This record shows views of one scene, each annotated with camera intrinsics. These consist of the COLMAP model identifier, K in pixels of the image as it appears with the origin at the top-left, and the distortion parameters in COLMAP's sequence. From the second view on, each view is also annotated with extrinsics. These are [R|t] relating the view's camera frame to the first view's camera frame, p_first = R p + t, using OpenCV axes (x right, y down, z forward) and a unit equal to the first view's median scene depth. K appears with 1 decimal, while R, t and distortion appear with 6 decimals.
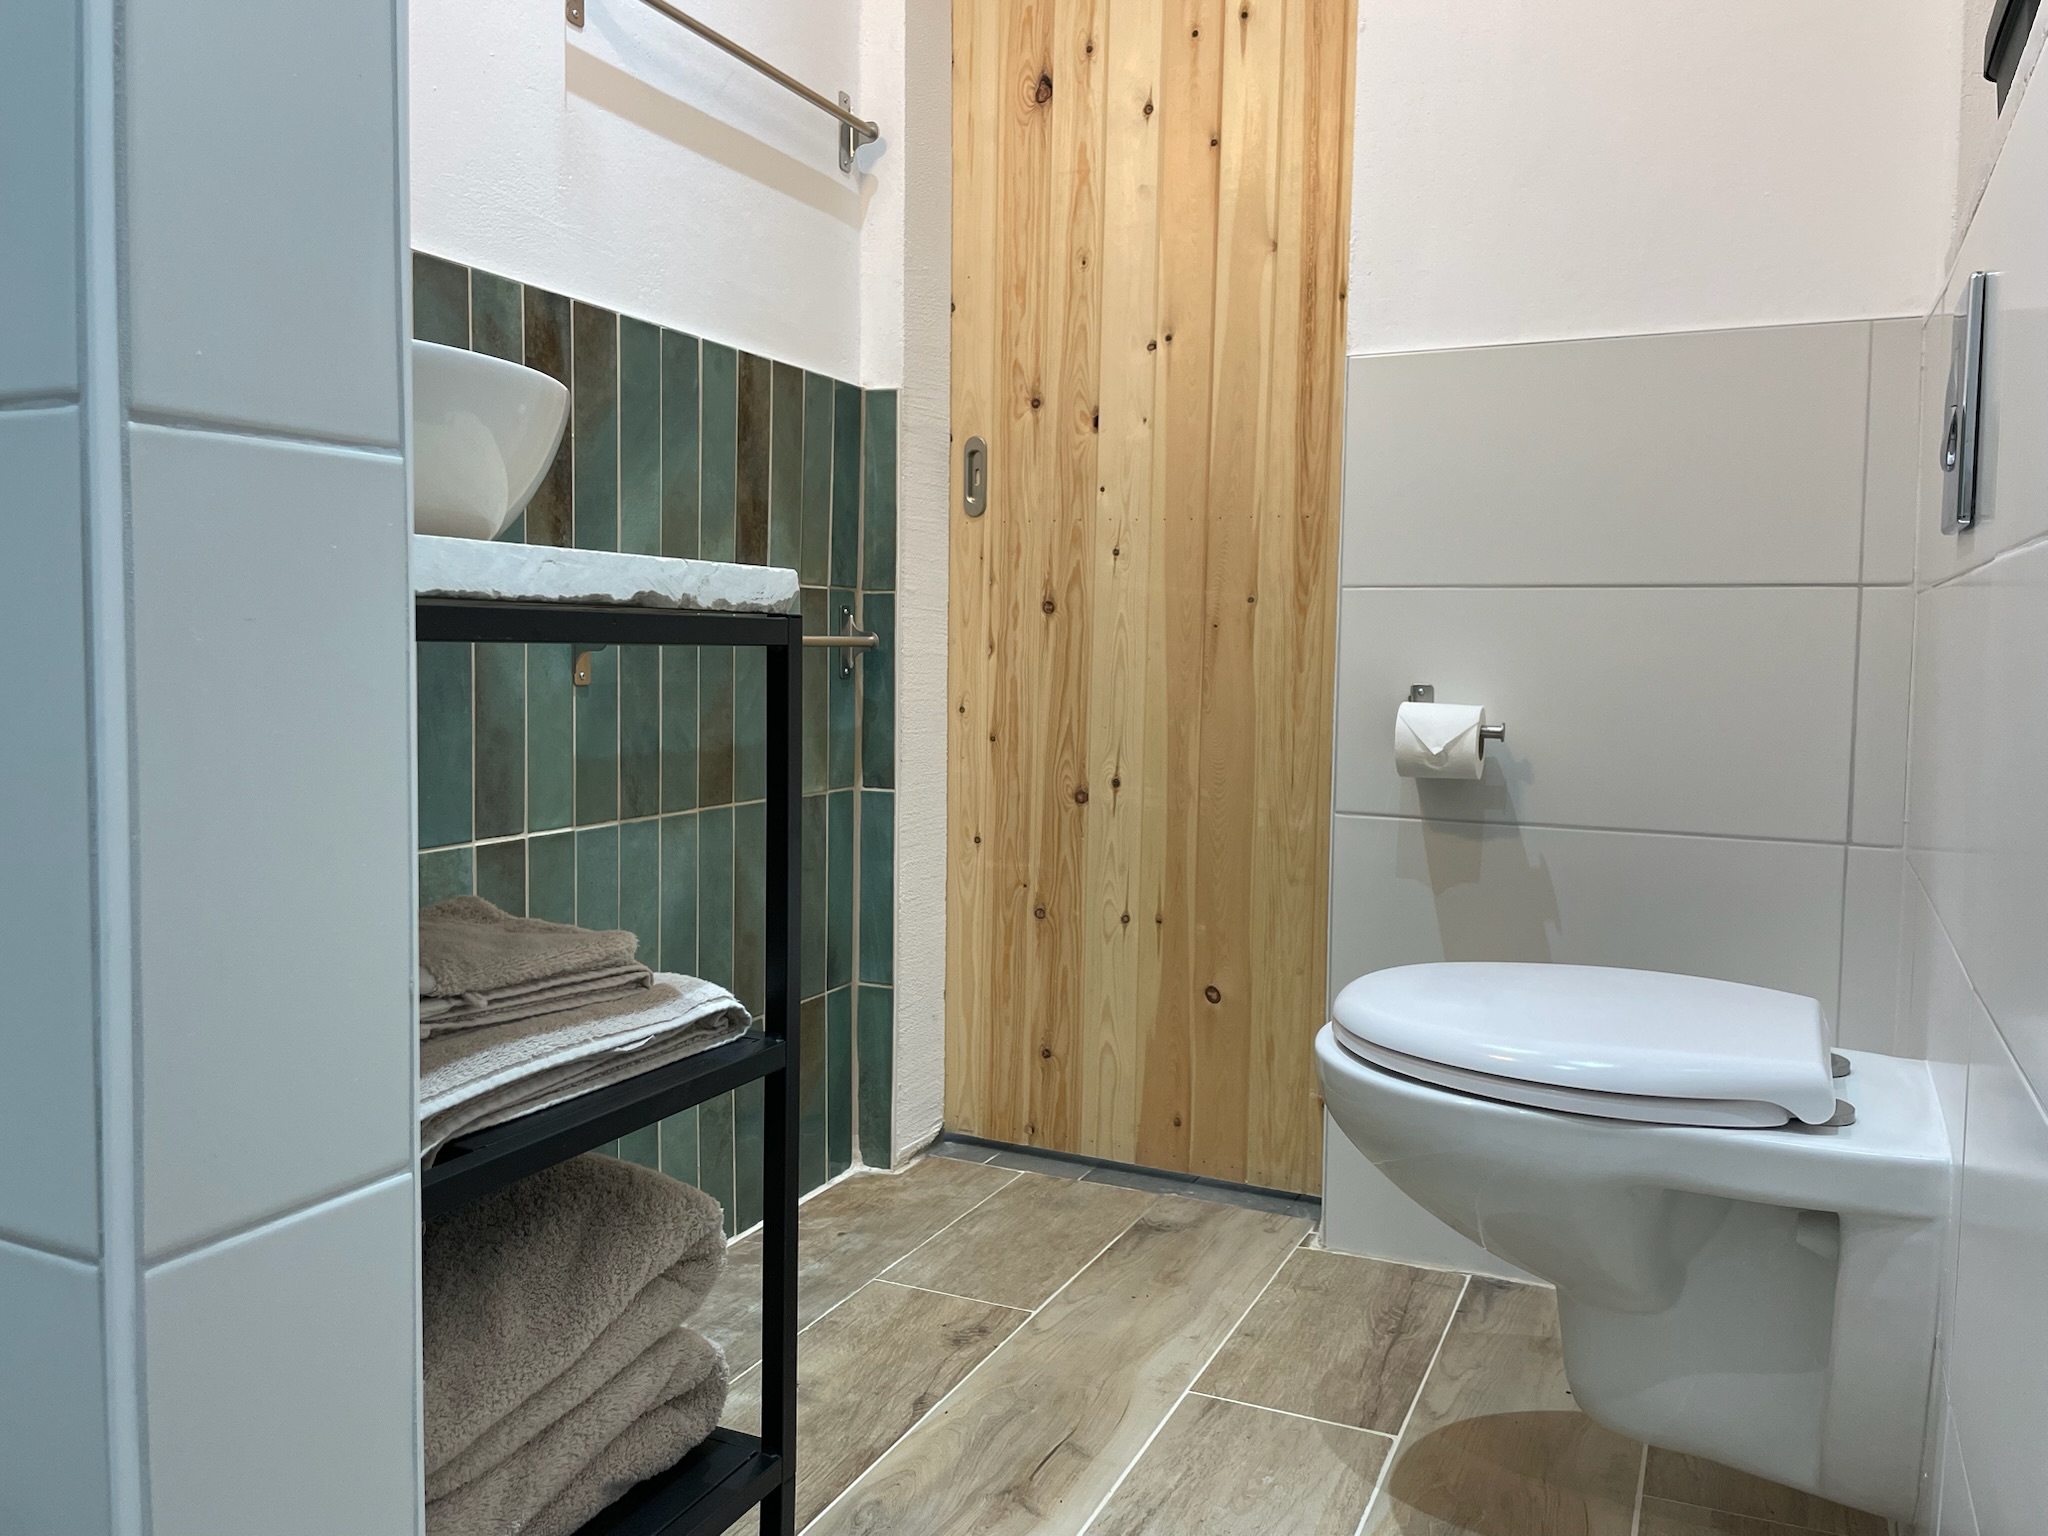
lens RADIAL K [[1578.3, 0, 1035.4], [0, 1578.3, 765.1], [0, 0, 1]] dist [0.091858, -0.132904]
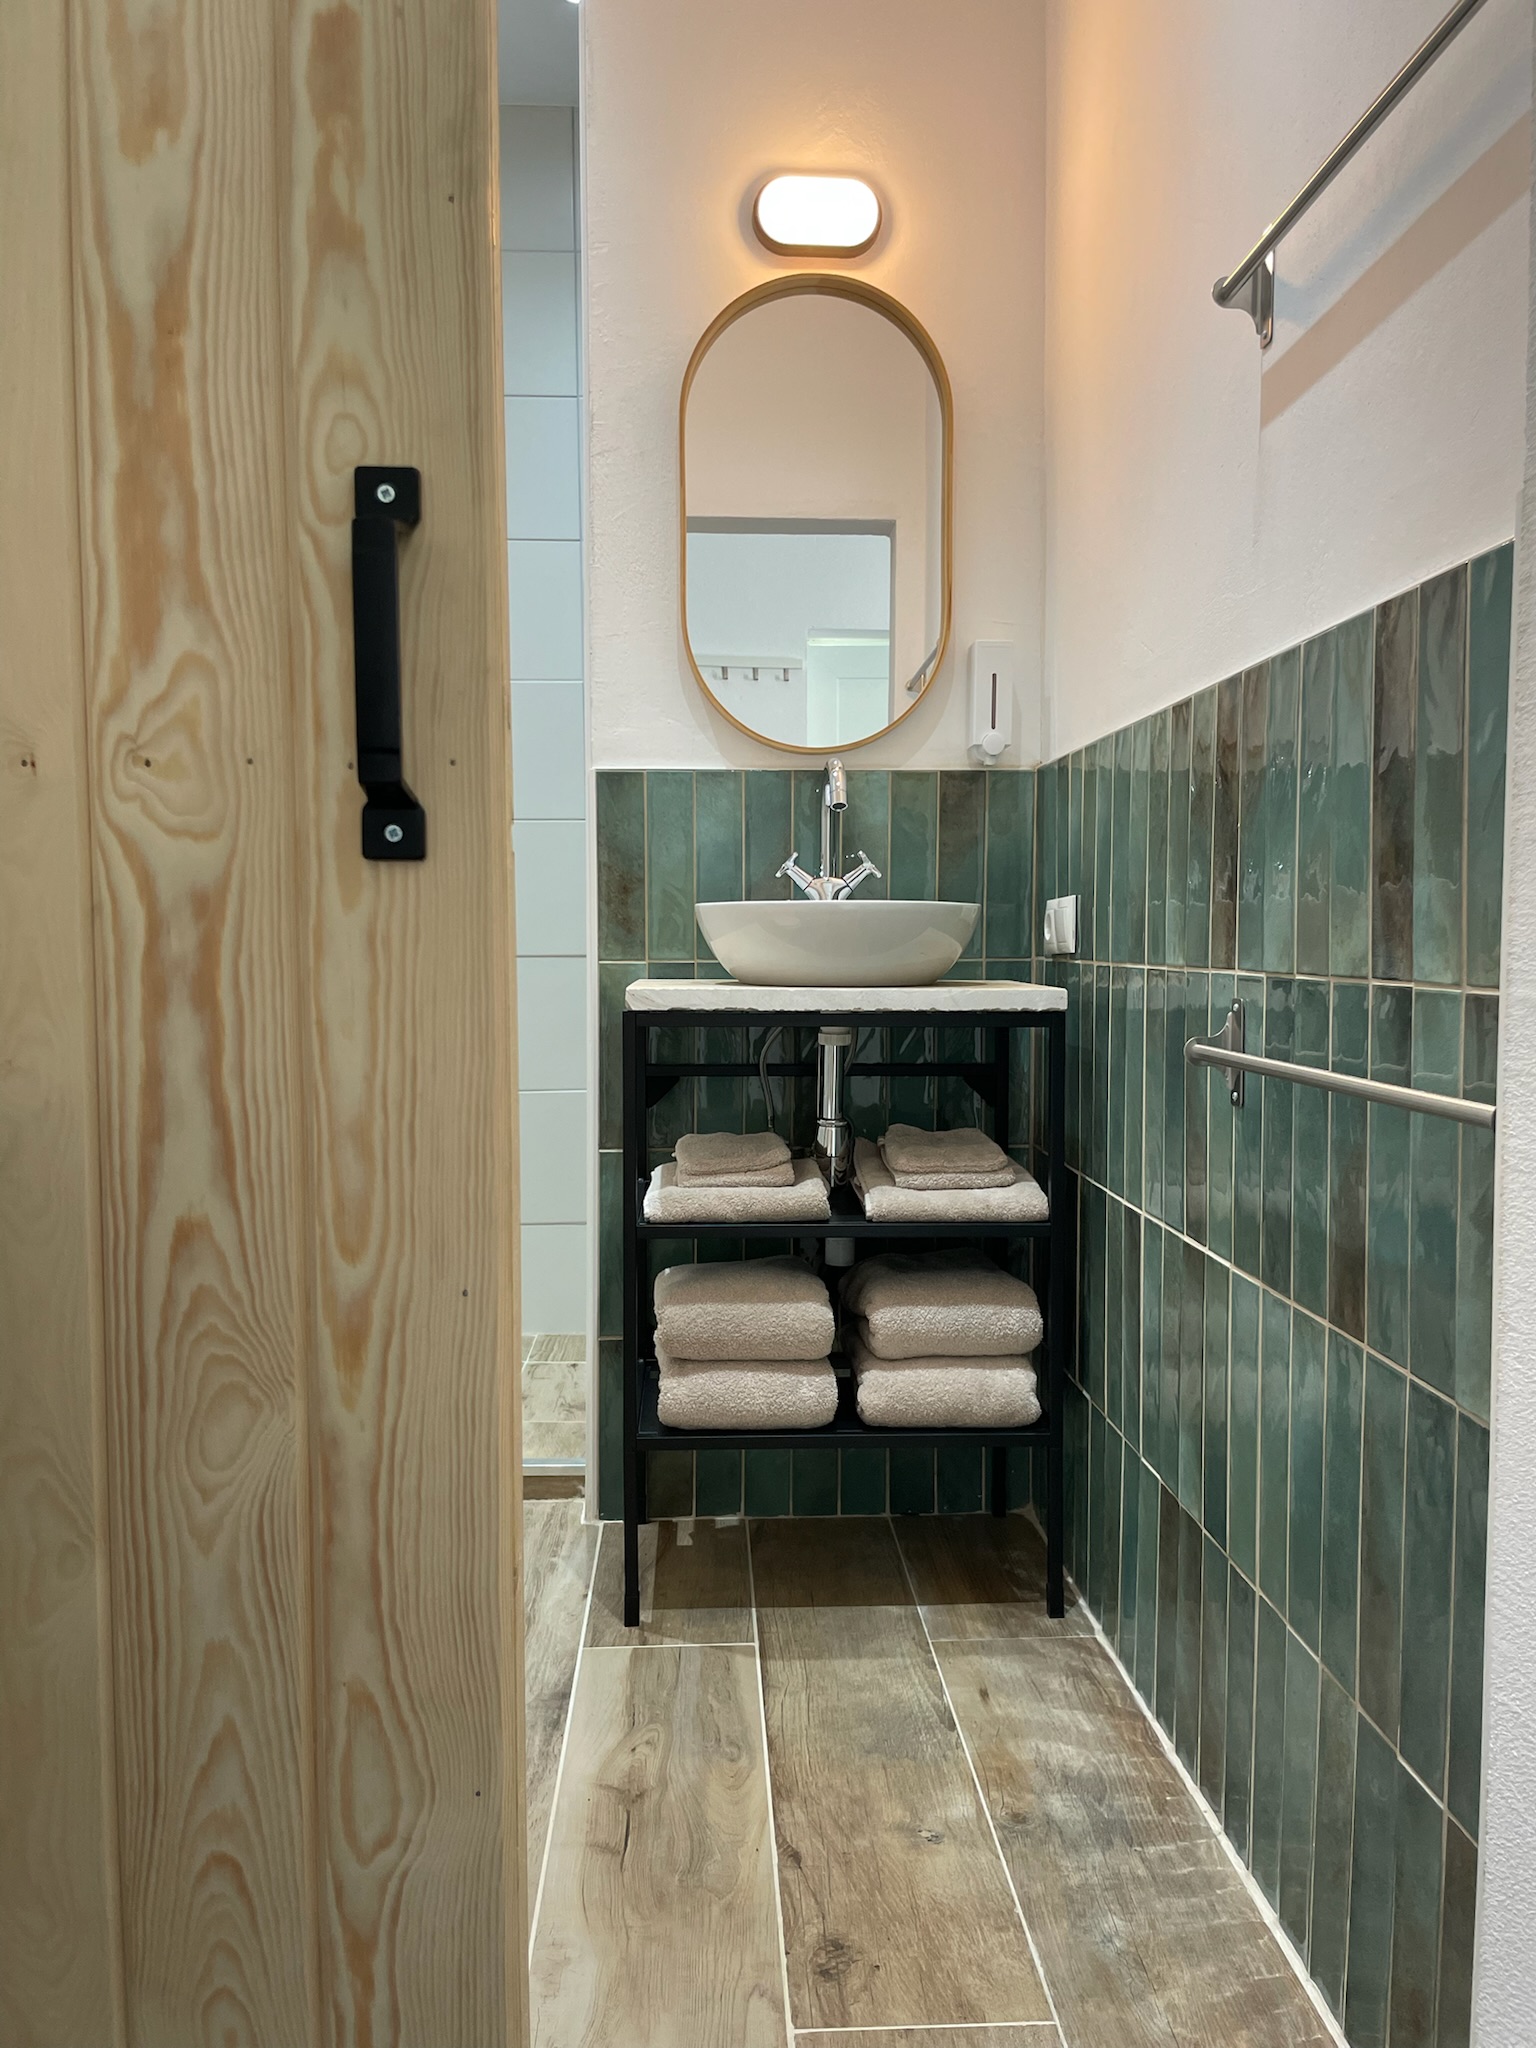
lens RADIAL K [[1578.3, 0, 782.5], [0, 1578.3, 1006.0], [0, 0, 1]] dist [0.091858, -0.132904]
pose [[-0.889126, 0.007836, -0.457595, 0.381380], [-0.043740, 0.993822, 0.102008, -0.207134], [0.455567, 0.110713, -0.883290, 1.862896]]
